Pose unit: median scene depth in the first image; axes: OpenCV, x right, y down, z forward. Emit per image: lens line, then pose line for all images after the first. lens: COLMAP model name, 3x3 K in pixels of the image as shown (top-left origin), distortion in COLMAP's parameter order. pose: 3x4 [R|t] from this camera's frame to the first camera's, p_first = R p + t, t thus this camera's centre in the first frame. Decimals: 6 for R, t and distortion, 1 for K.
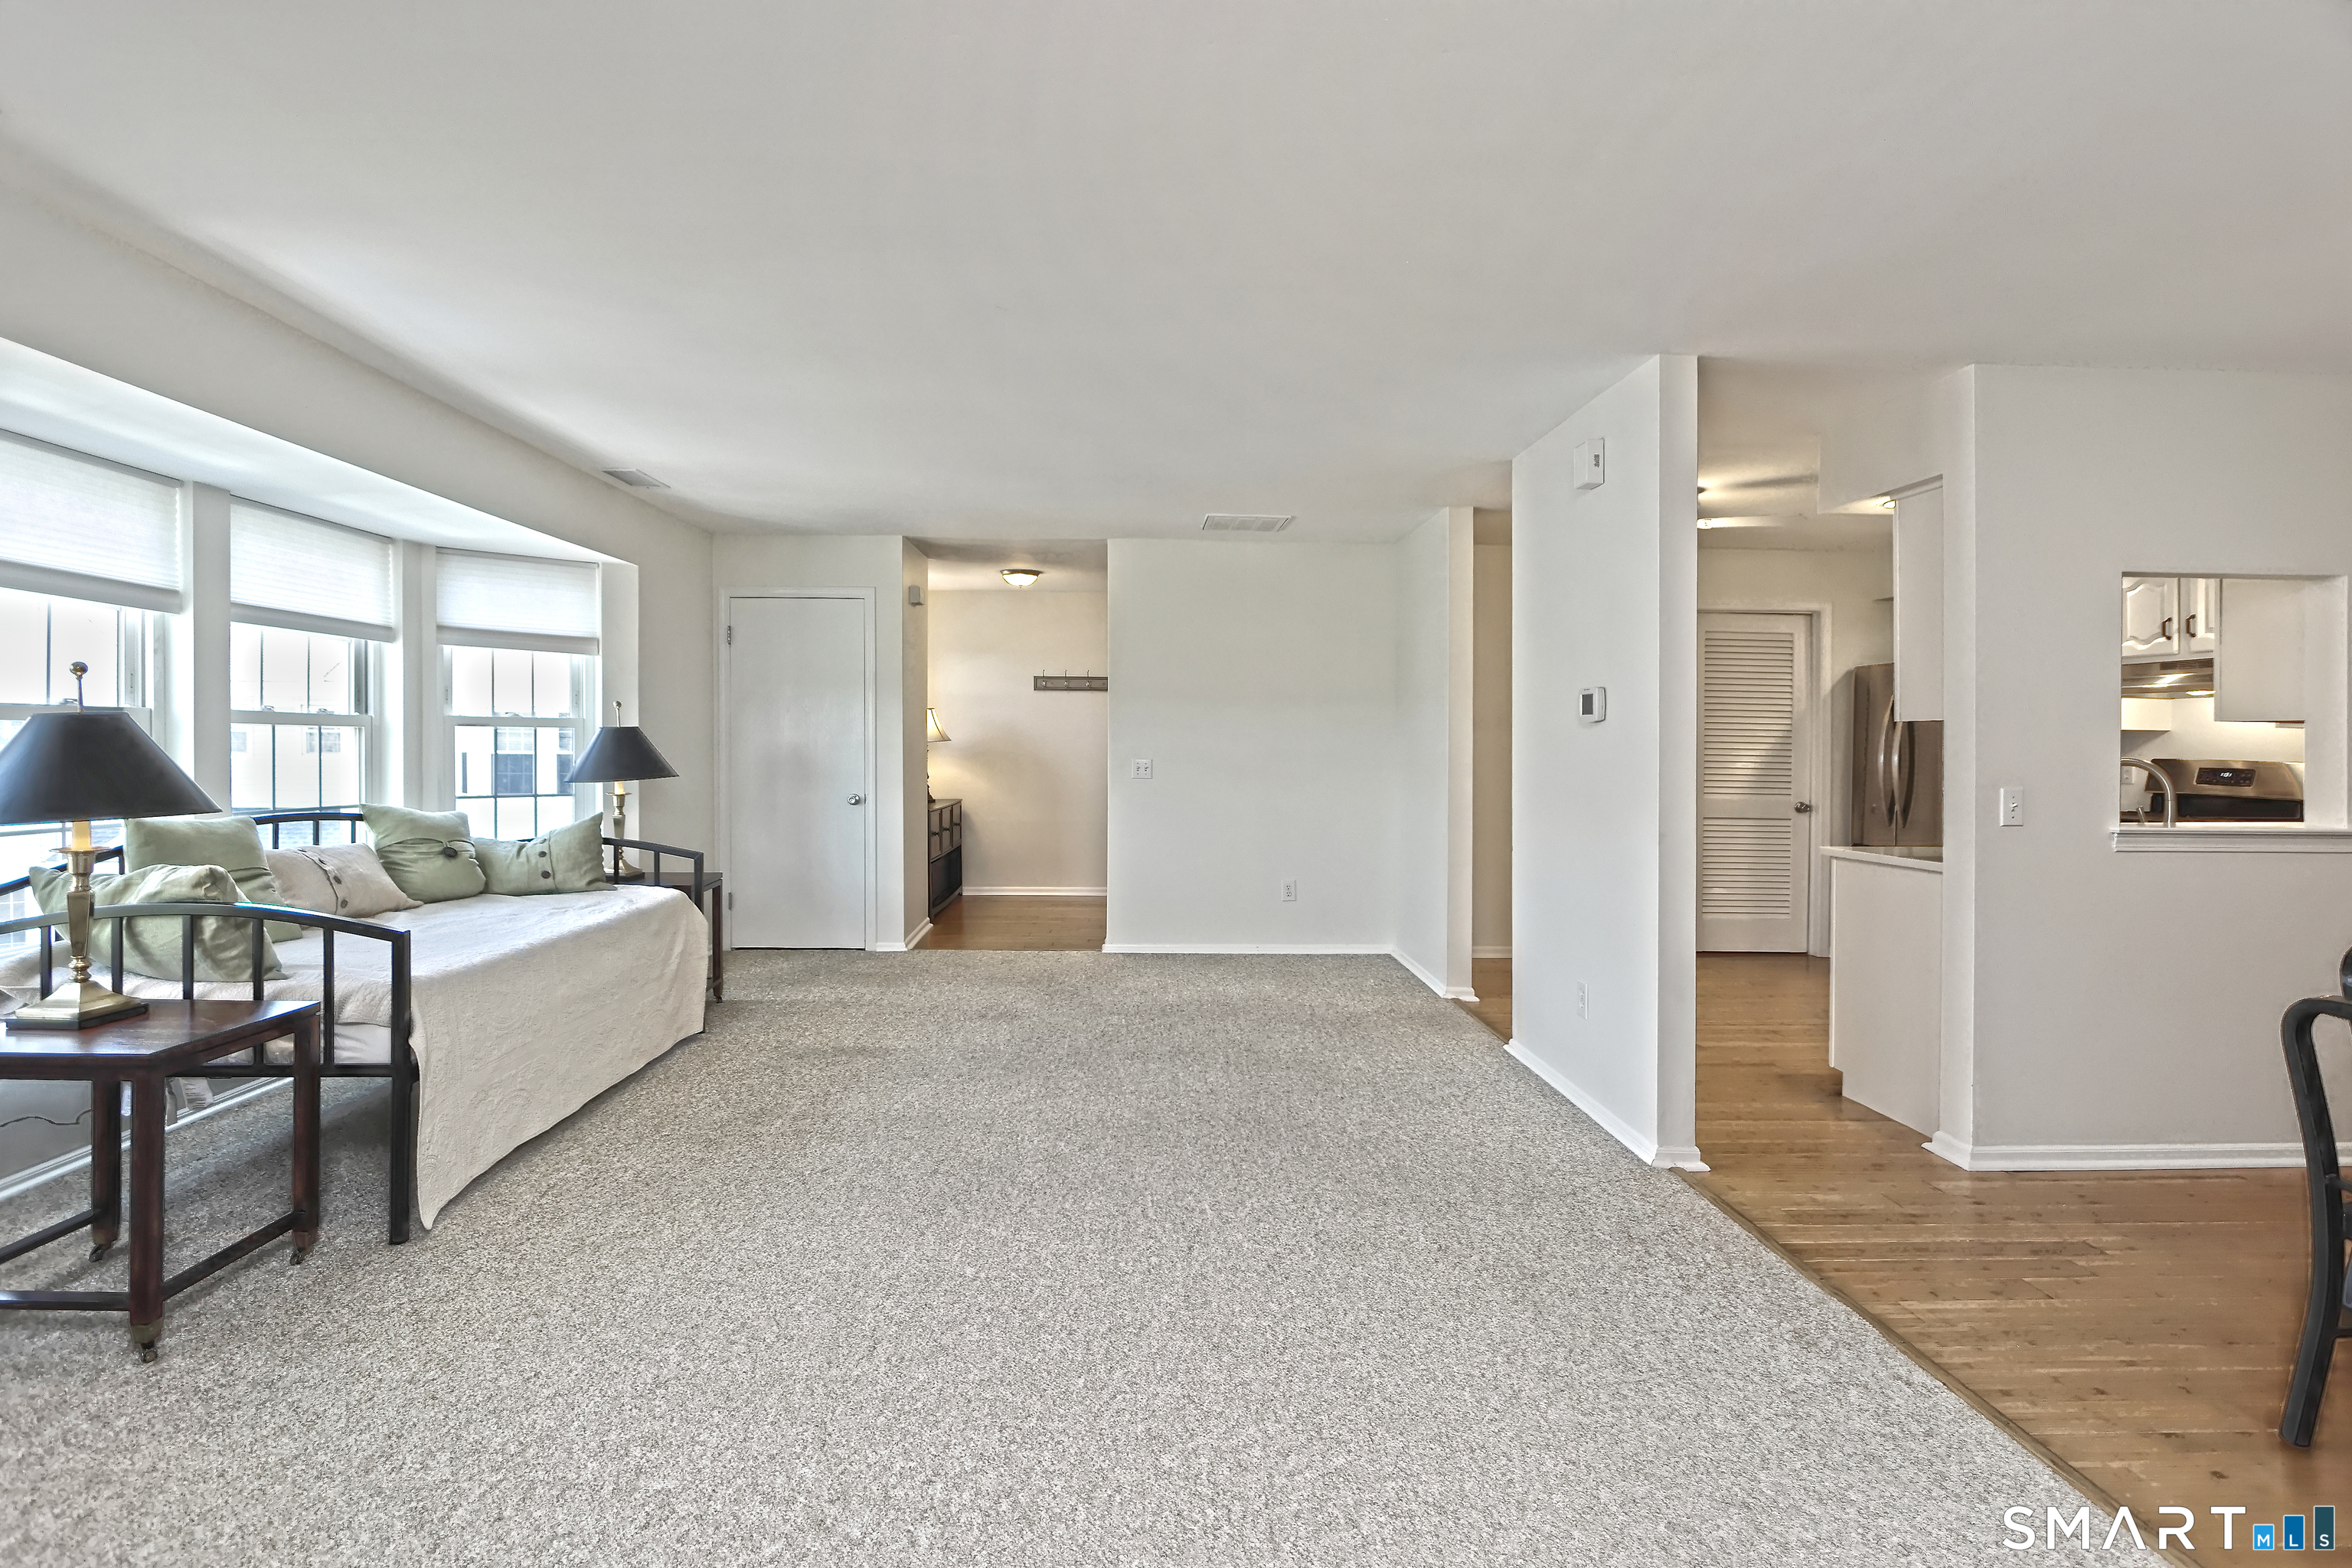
lens RADIAL K [[1088.3, 0, 1191.6], [0, 1088.3, 758.1], [0, 0, 1]] dist [-0.008272, 0.001134]
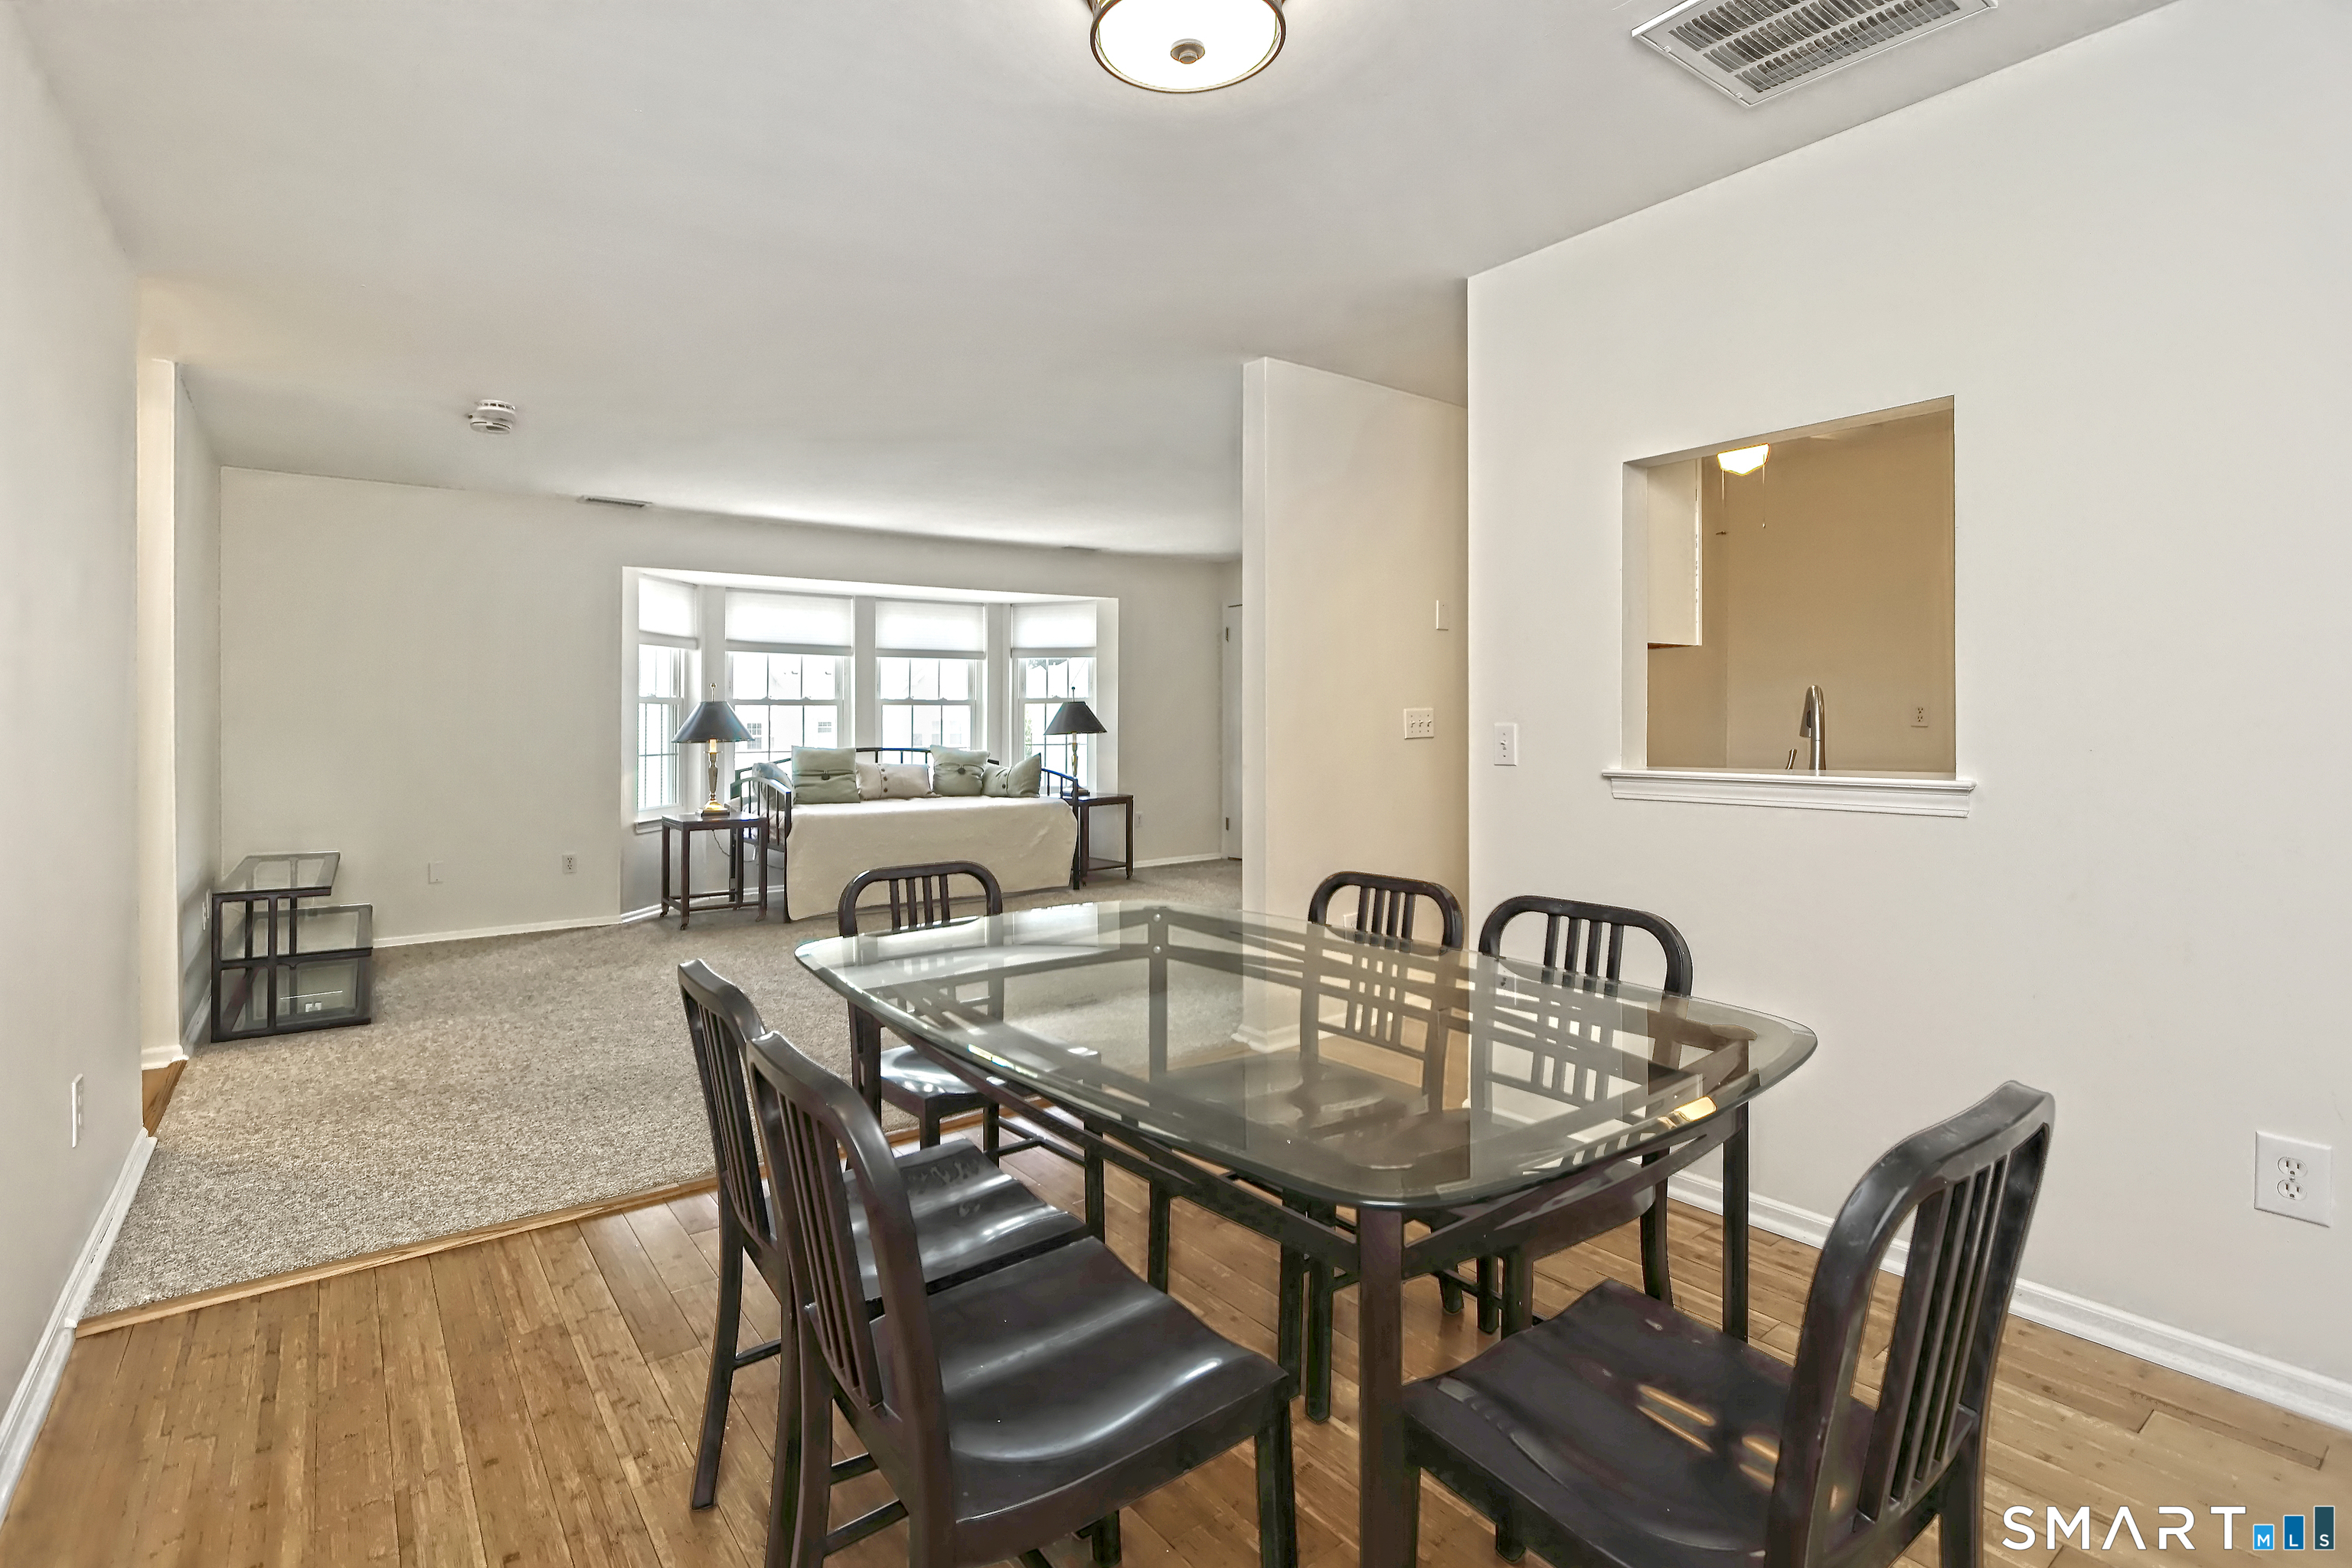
lens RADIAL K [[1105.0, 0, 1165.7], [0, 1105.0, 703.7], [0, 0, 1]] dist [-0.008154, 0.000480]
pose [[0.563919, -0.029636, -0.825298, 1.235009], [0.007808, 0.999503, -0.030557, 0.035266], [0.825793, 0.010788, 0.563870, 0.235635]]
